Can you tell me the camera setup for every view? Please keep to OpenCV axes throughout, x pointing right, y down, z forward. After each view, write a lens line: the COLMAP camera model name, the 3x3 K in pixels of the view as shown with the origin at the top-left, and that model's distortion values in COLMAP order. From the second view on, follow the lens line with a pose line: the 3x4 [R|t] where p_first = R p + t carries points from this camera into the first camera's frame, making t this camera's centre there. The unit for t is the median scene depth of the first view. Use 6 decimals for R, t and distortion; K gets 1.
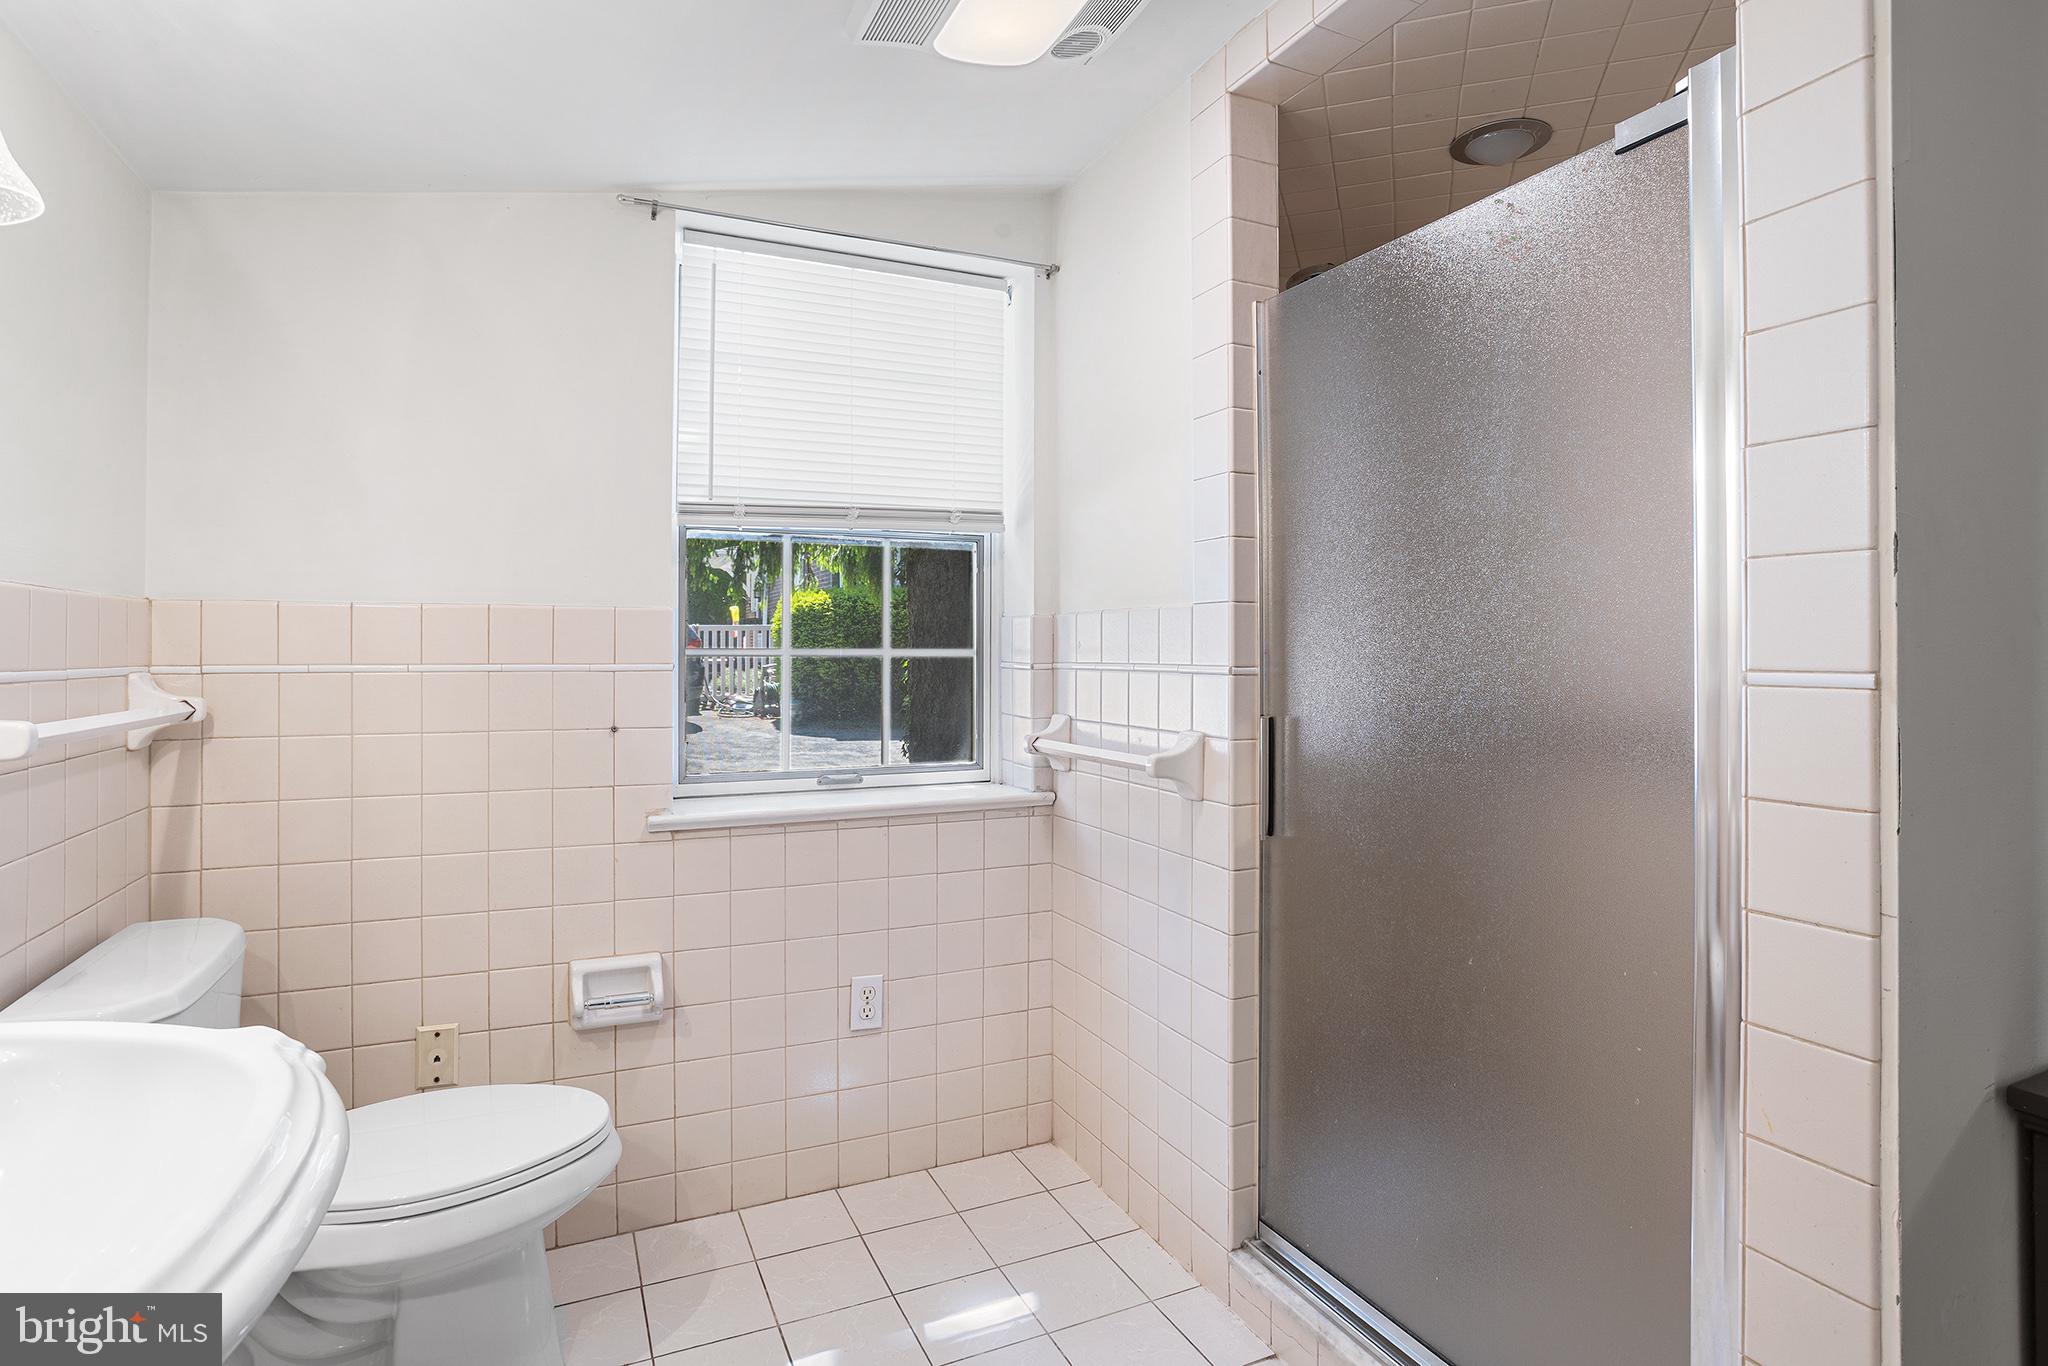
lens RADIAL K [[1001.7, 0, 1025.2], [0, 1001.7, 654.5], [0, 0, 1]] dist [-0.068462, 0.038005]
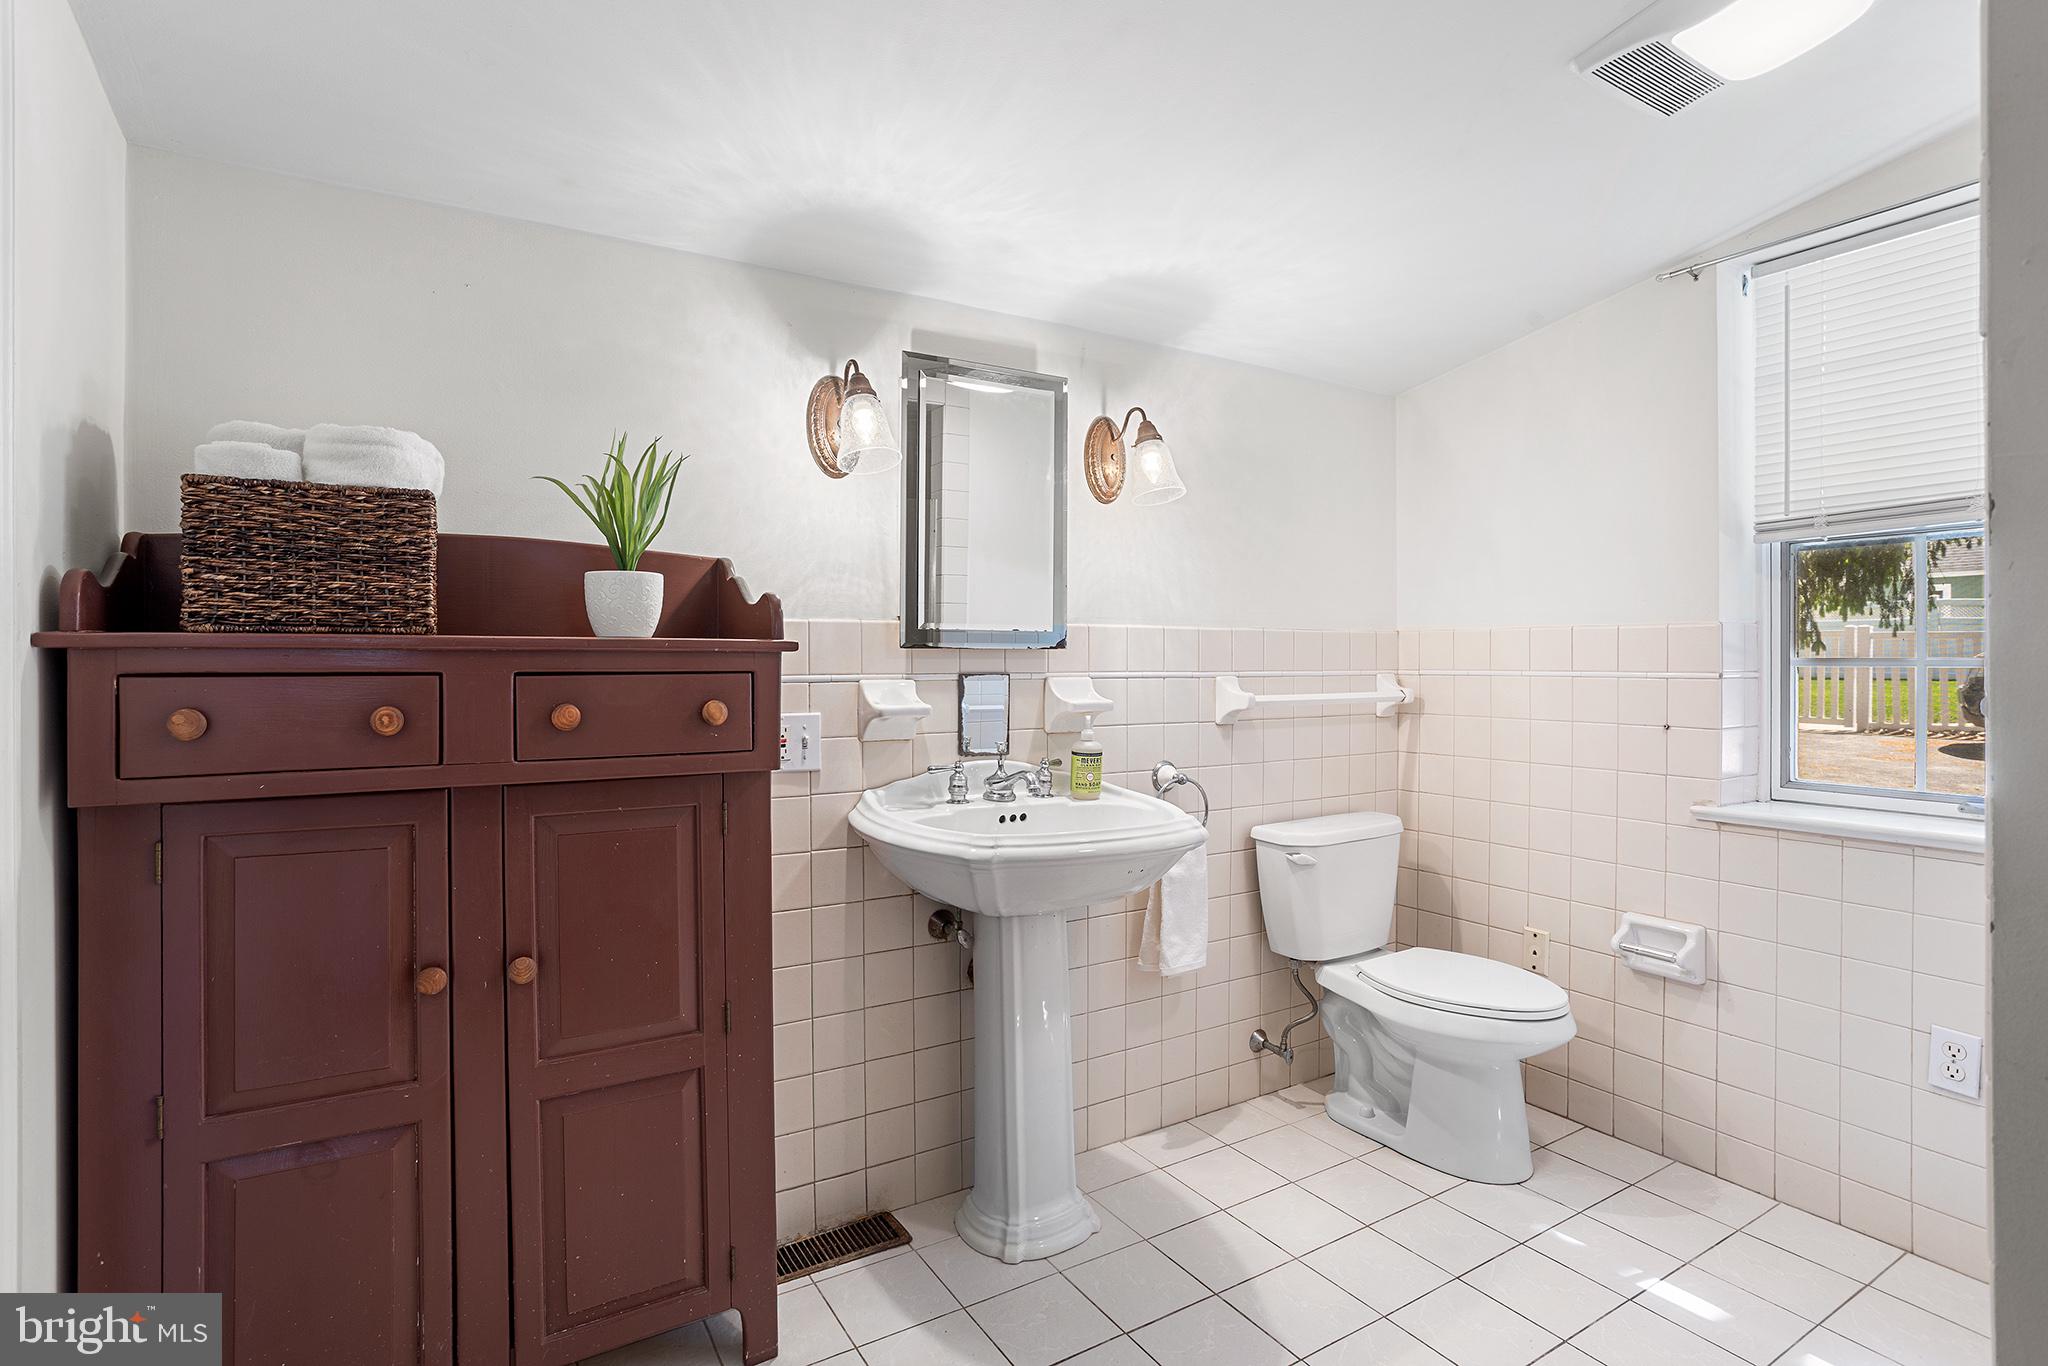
lens RADIAL K [[1001.7, 0, 1025.2], [0, 1001.7, 654.5], [0, 0, 1]] dist [-0.068462, 0.038005]
pose [[0.141550, -0.005895, -0.989914, 0.629122], [0.000747, 0.999983, -0.005849, -0.005210], [0.989931, 0.000089, 0.141552, 0.070431]]
